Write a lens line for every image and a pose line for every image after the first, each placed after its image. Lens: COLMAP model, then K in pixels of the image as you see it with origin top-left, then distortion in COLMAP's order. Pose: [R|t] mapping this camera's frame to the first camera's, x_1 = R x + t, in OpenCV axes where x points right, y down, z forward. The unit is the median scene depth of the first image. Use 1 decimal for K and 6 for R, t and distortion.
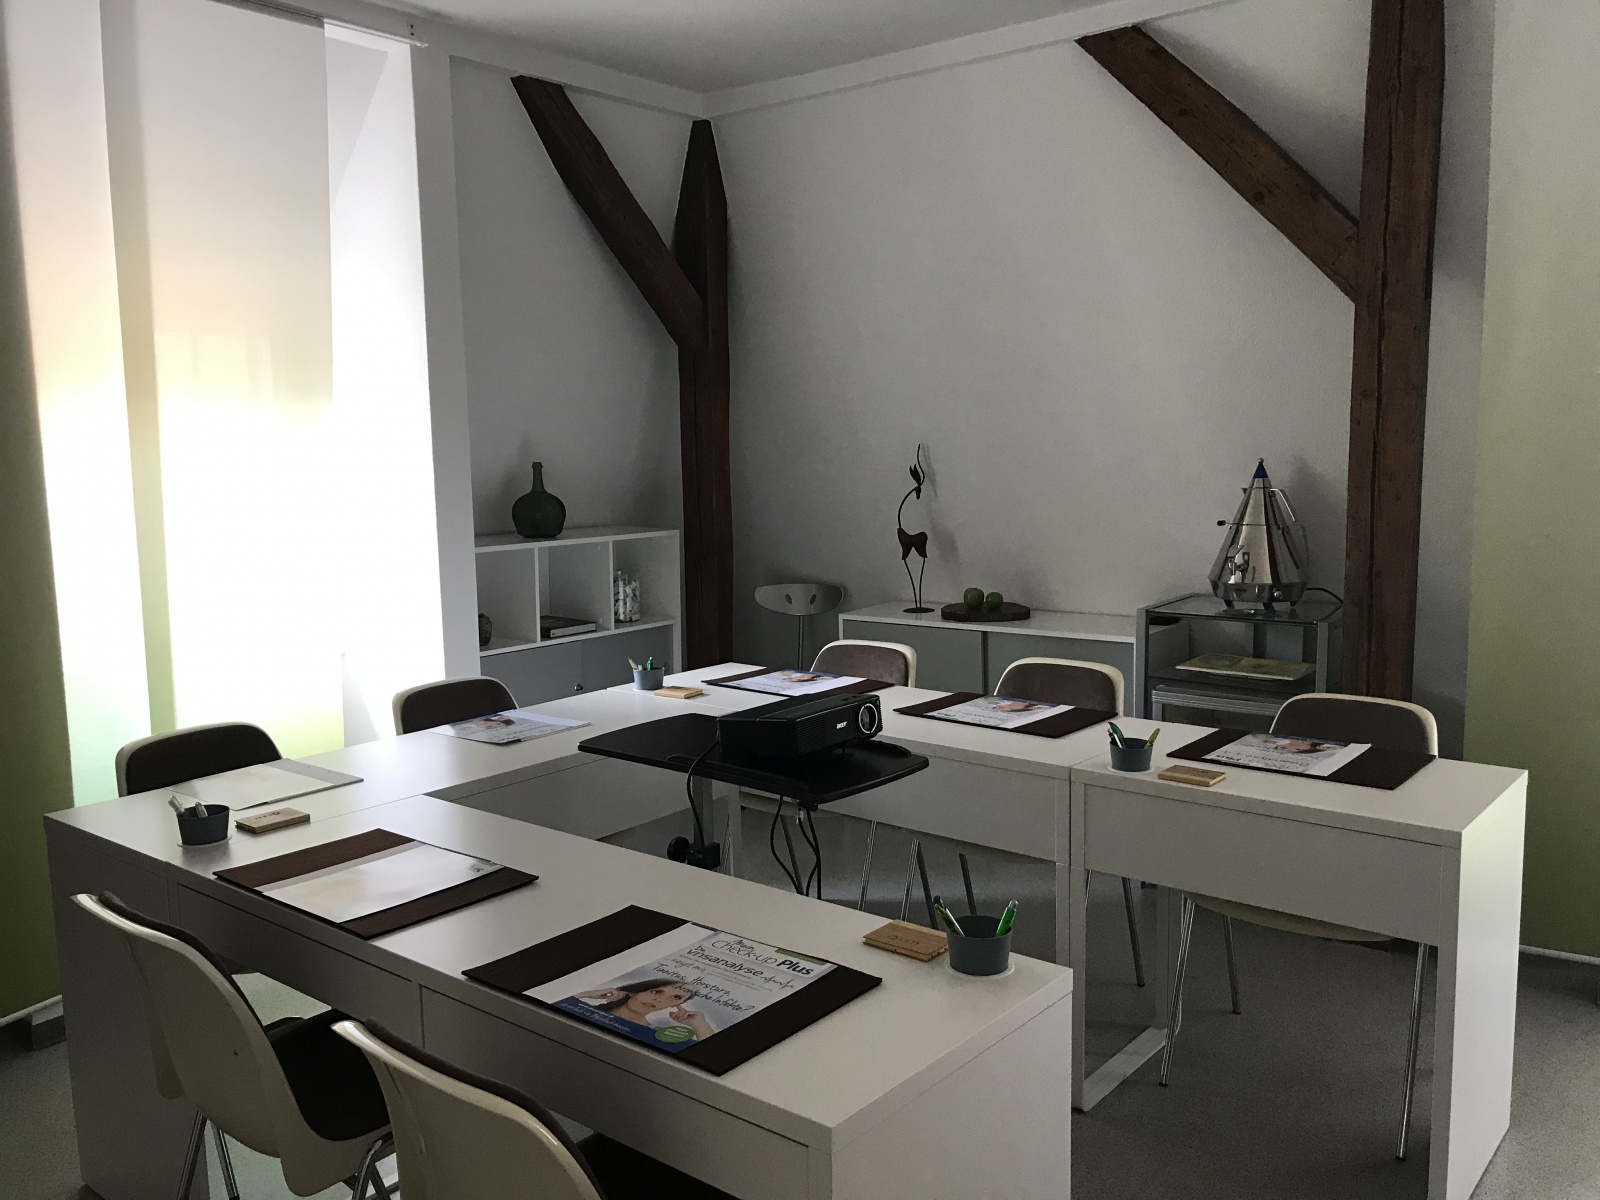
lens RADIAL K [[1310.1, 0, 800.0], [0, 1310.1, 600.0], [0, 0, 1]] dist [0.004733, 0.003431]
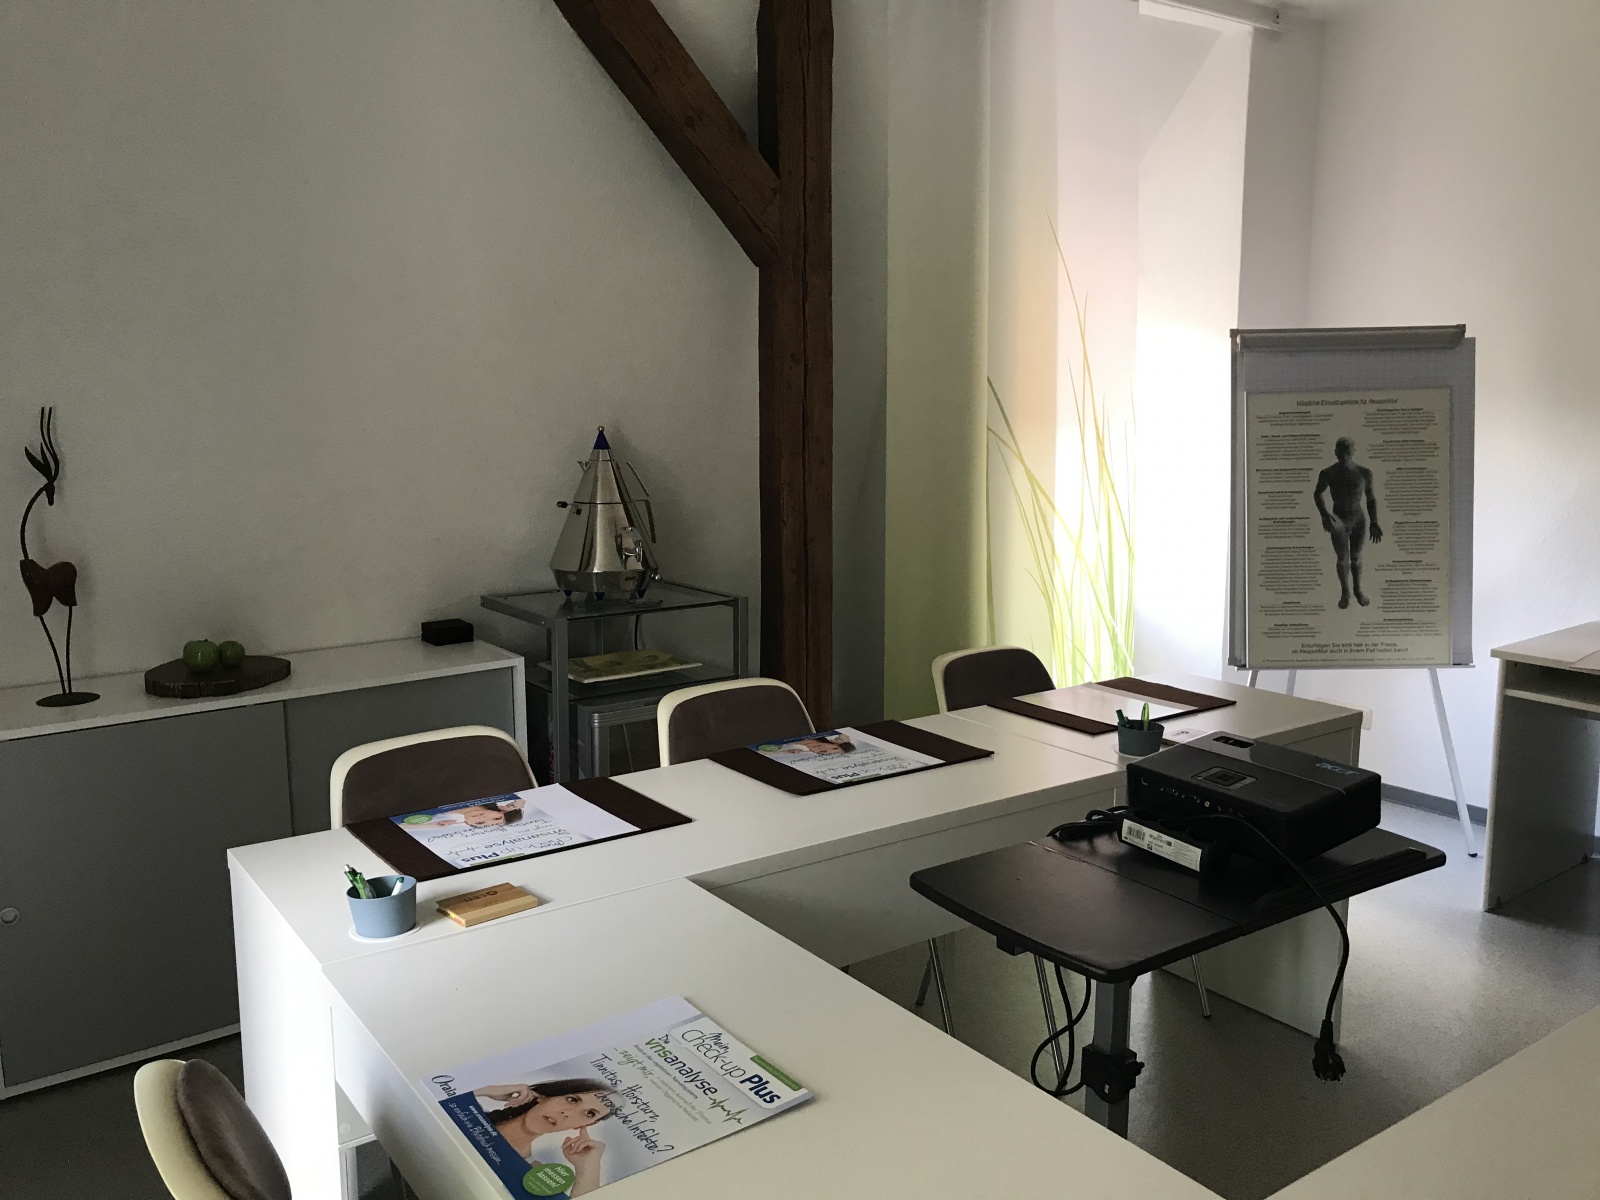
lens RADIAL K [[1310.1, 0, 800.0], [0, 1310.1, 600.0], [0, 0, 1]] dist [0.004733, 0.003431]
pose [[0.264591, -0.129160, 0.955672, -0.448583], [0.120621, 0.987640, 0.100084, -0.065314], [-0.956787, 0.088793, 0.276900, 0.642431]]
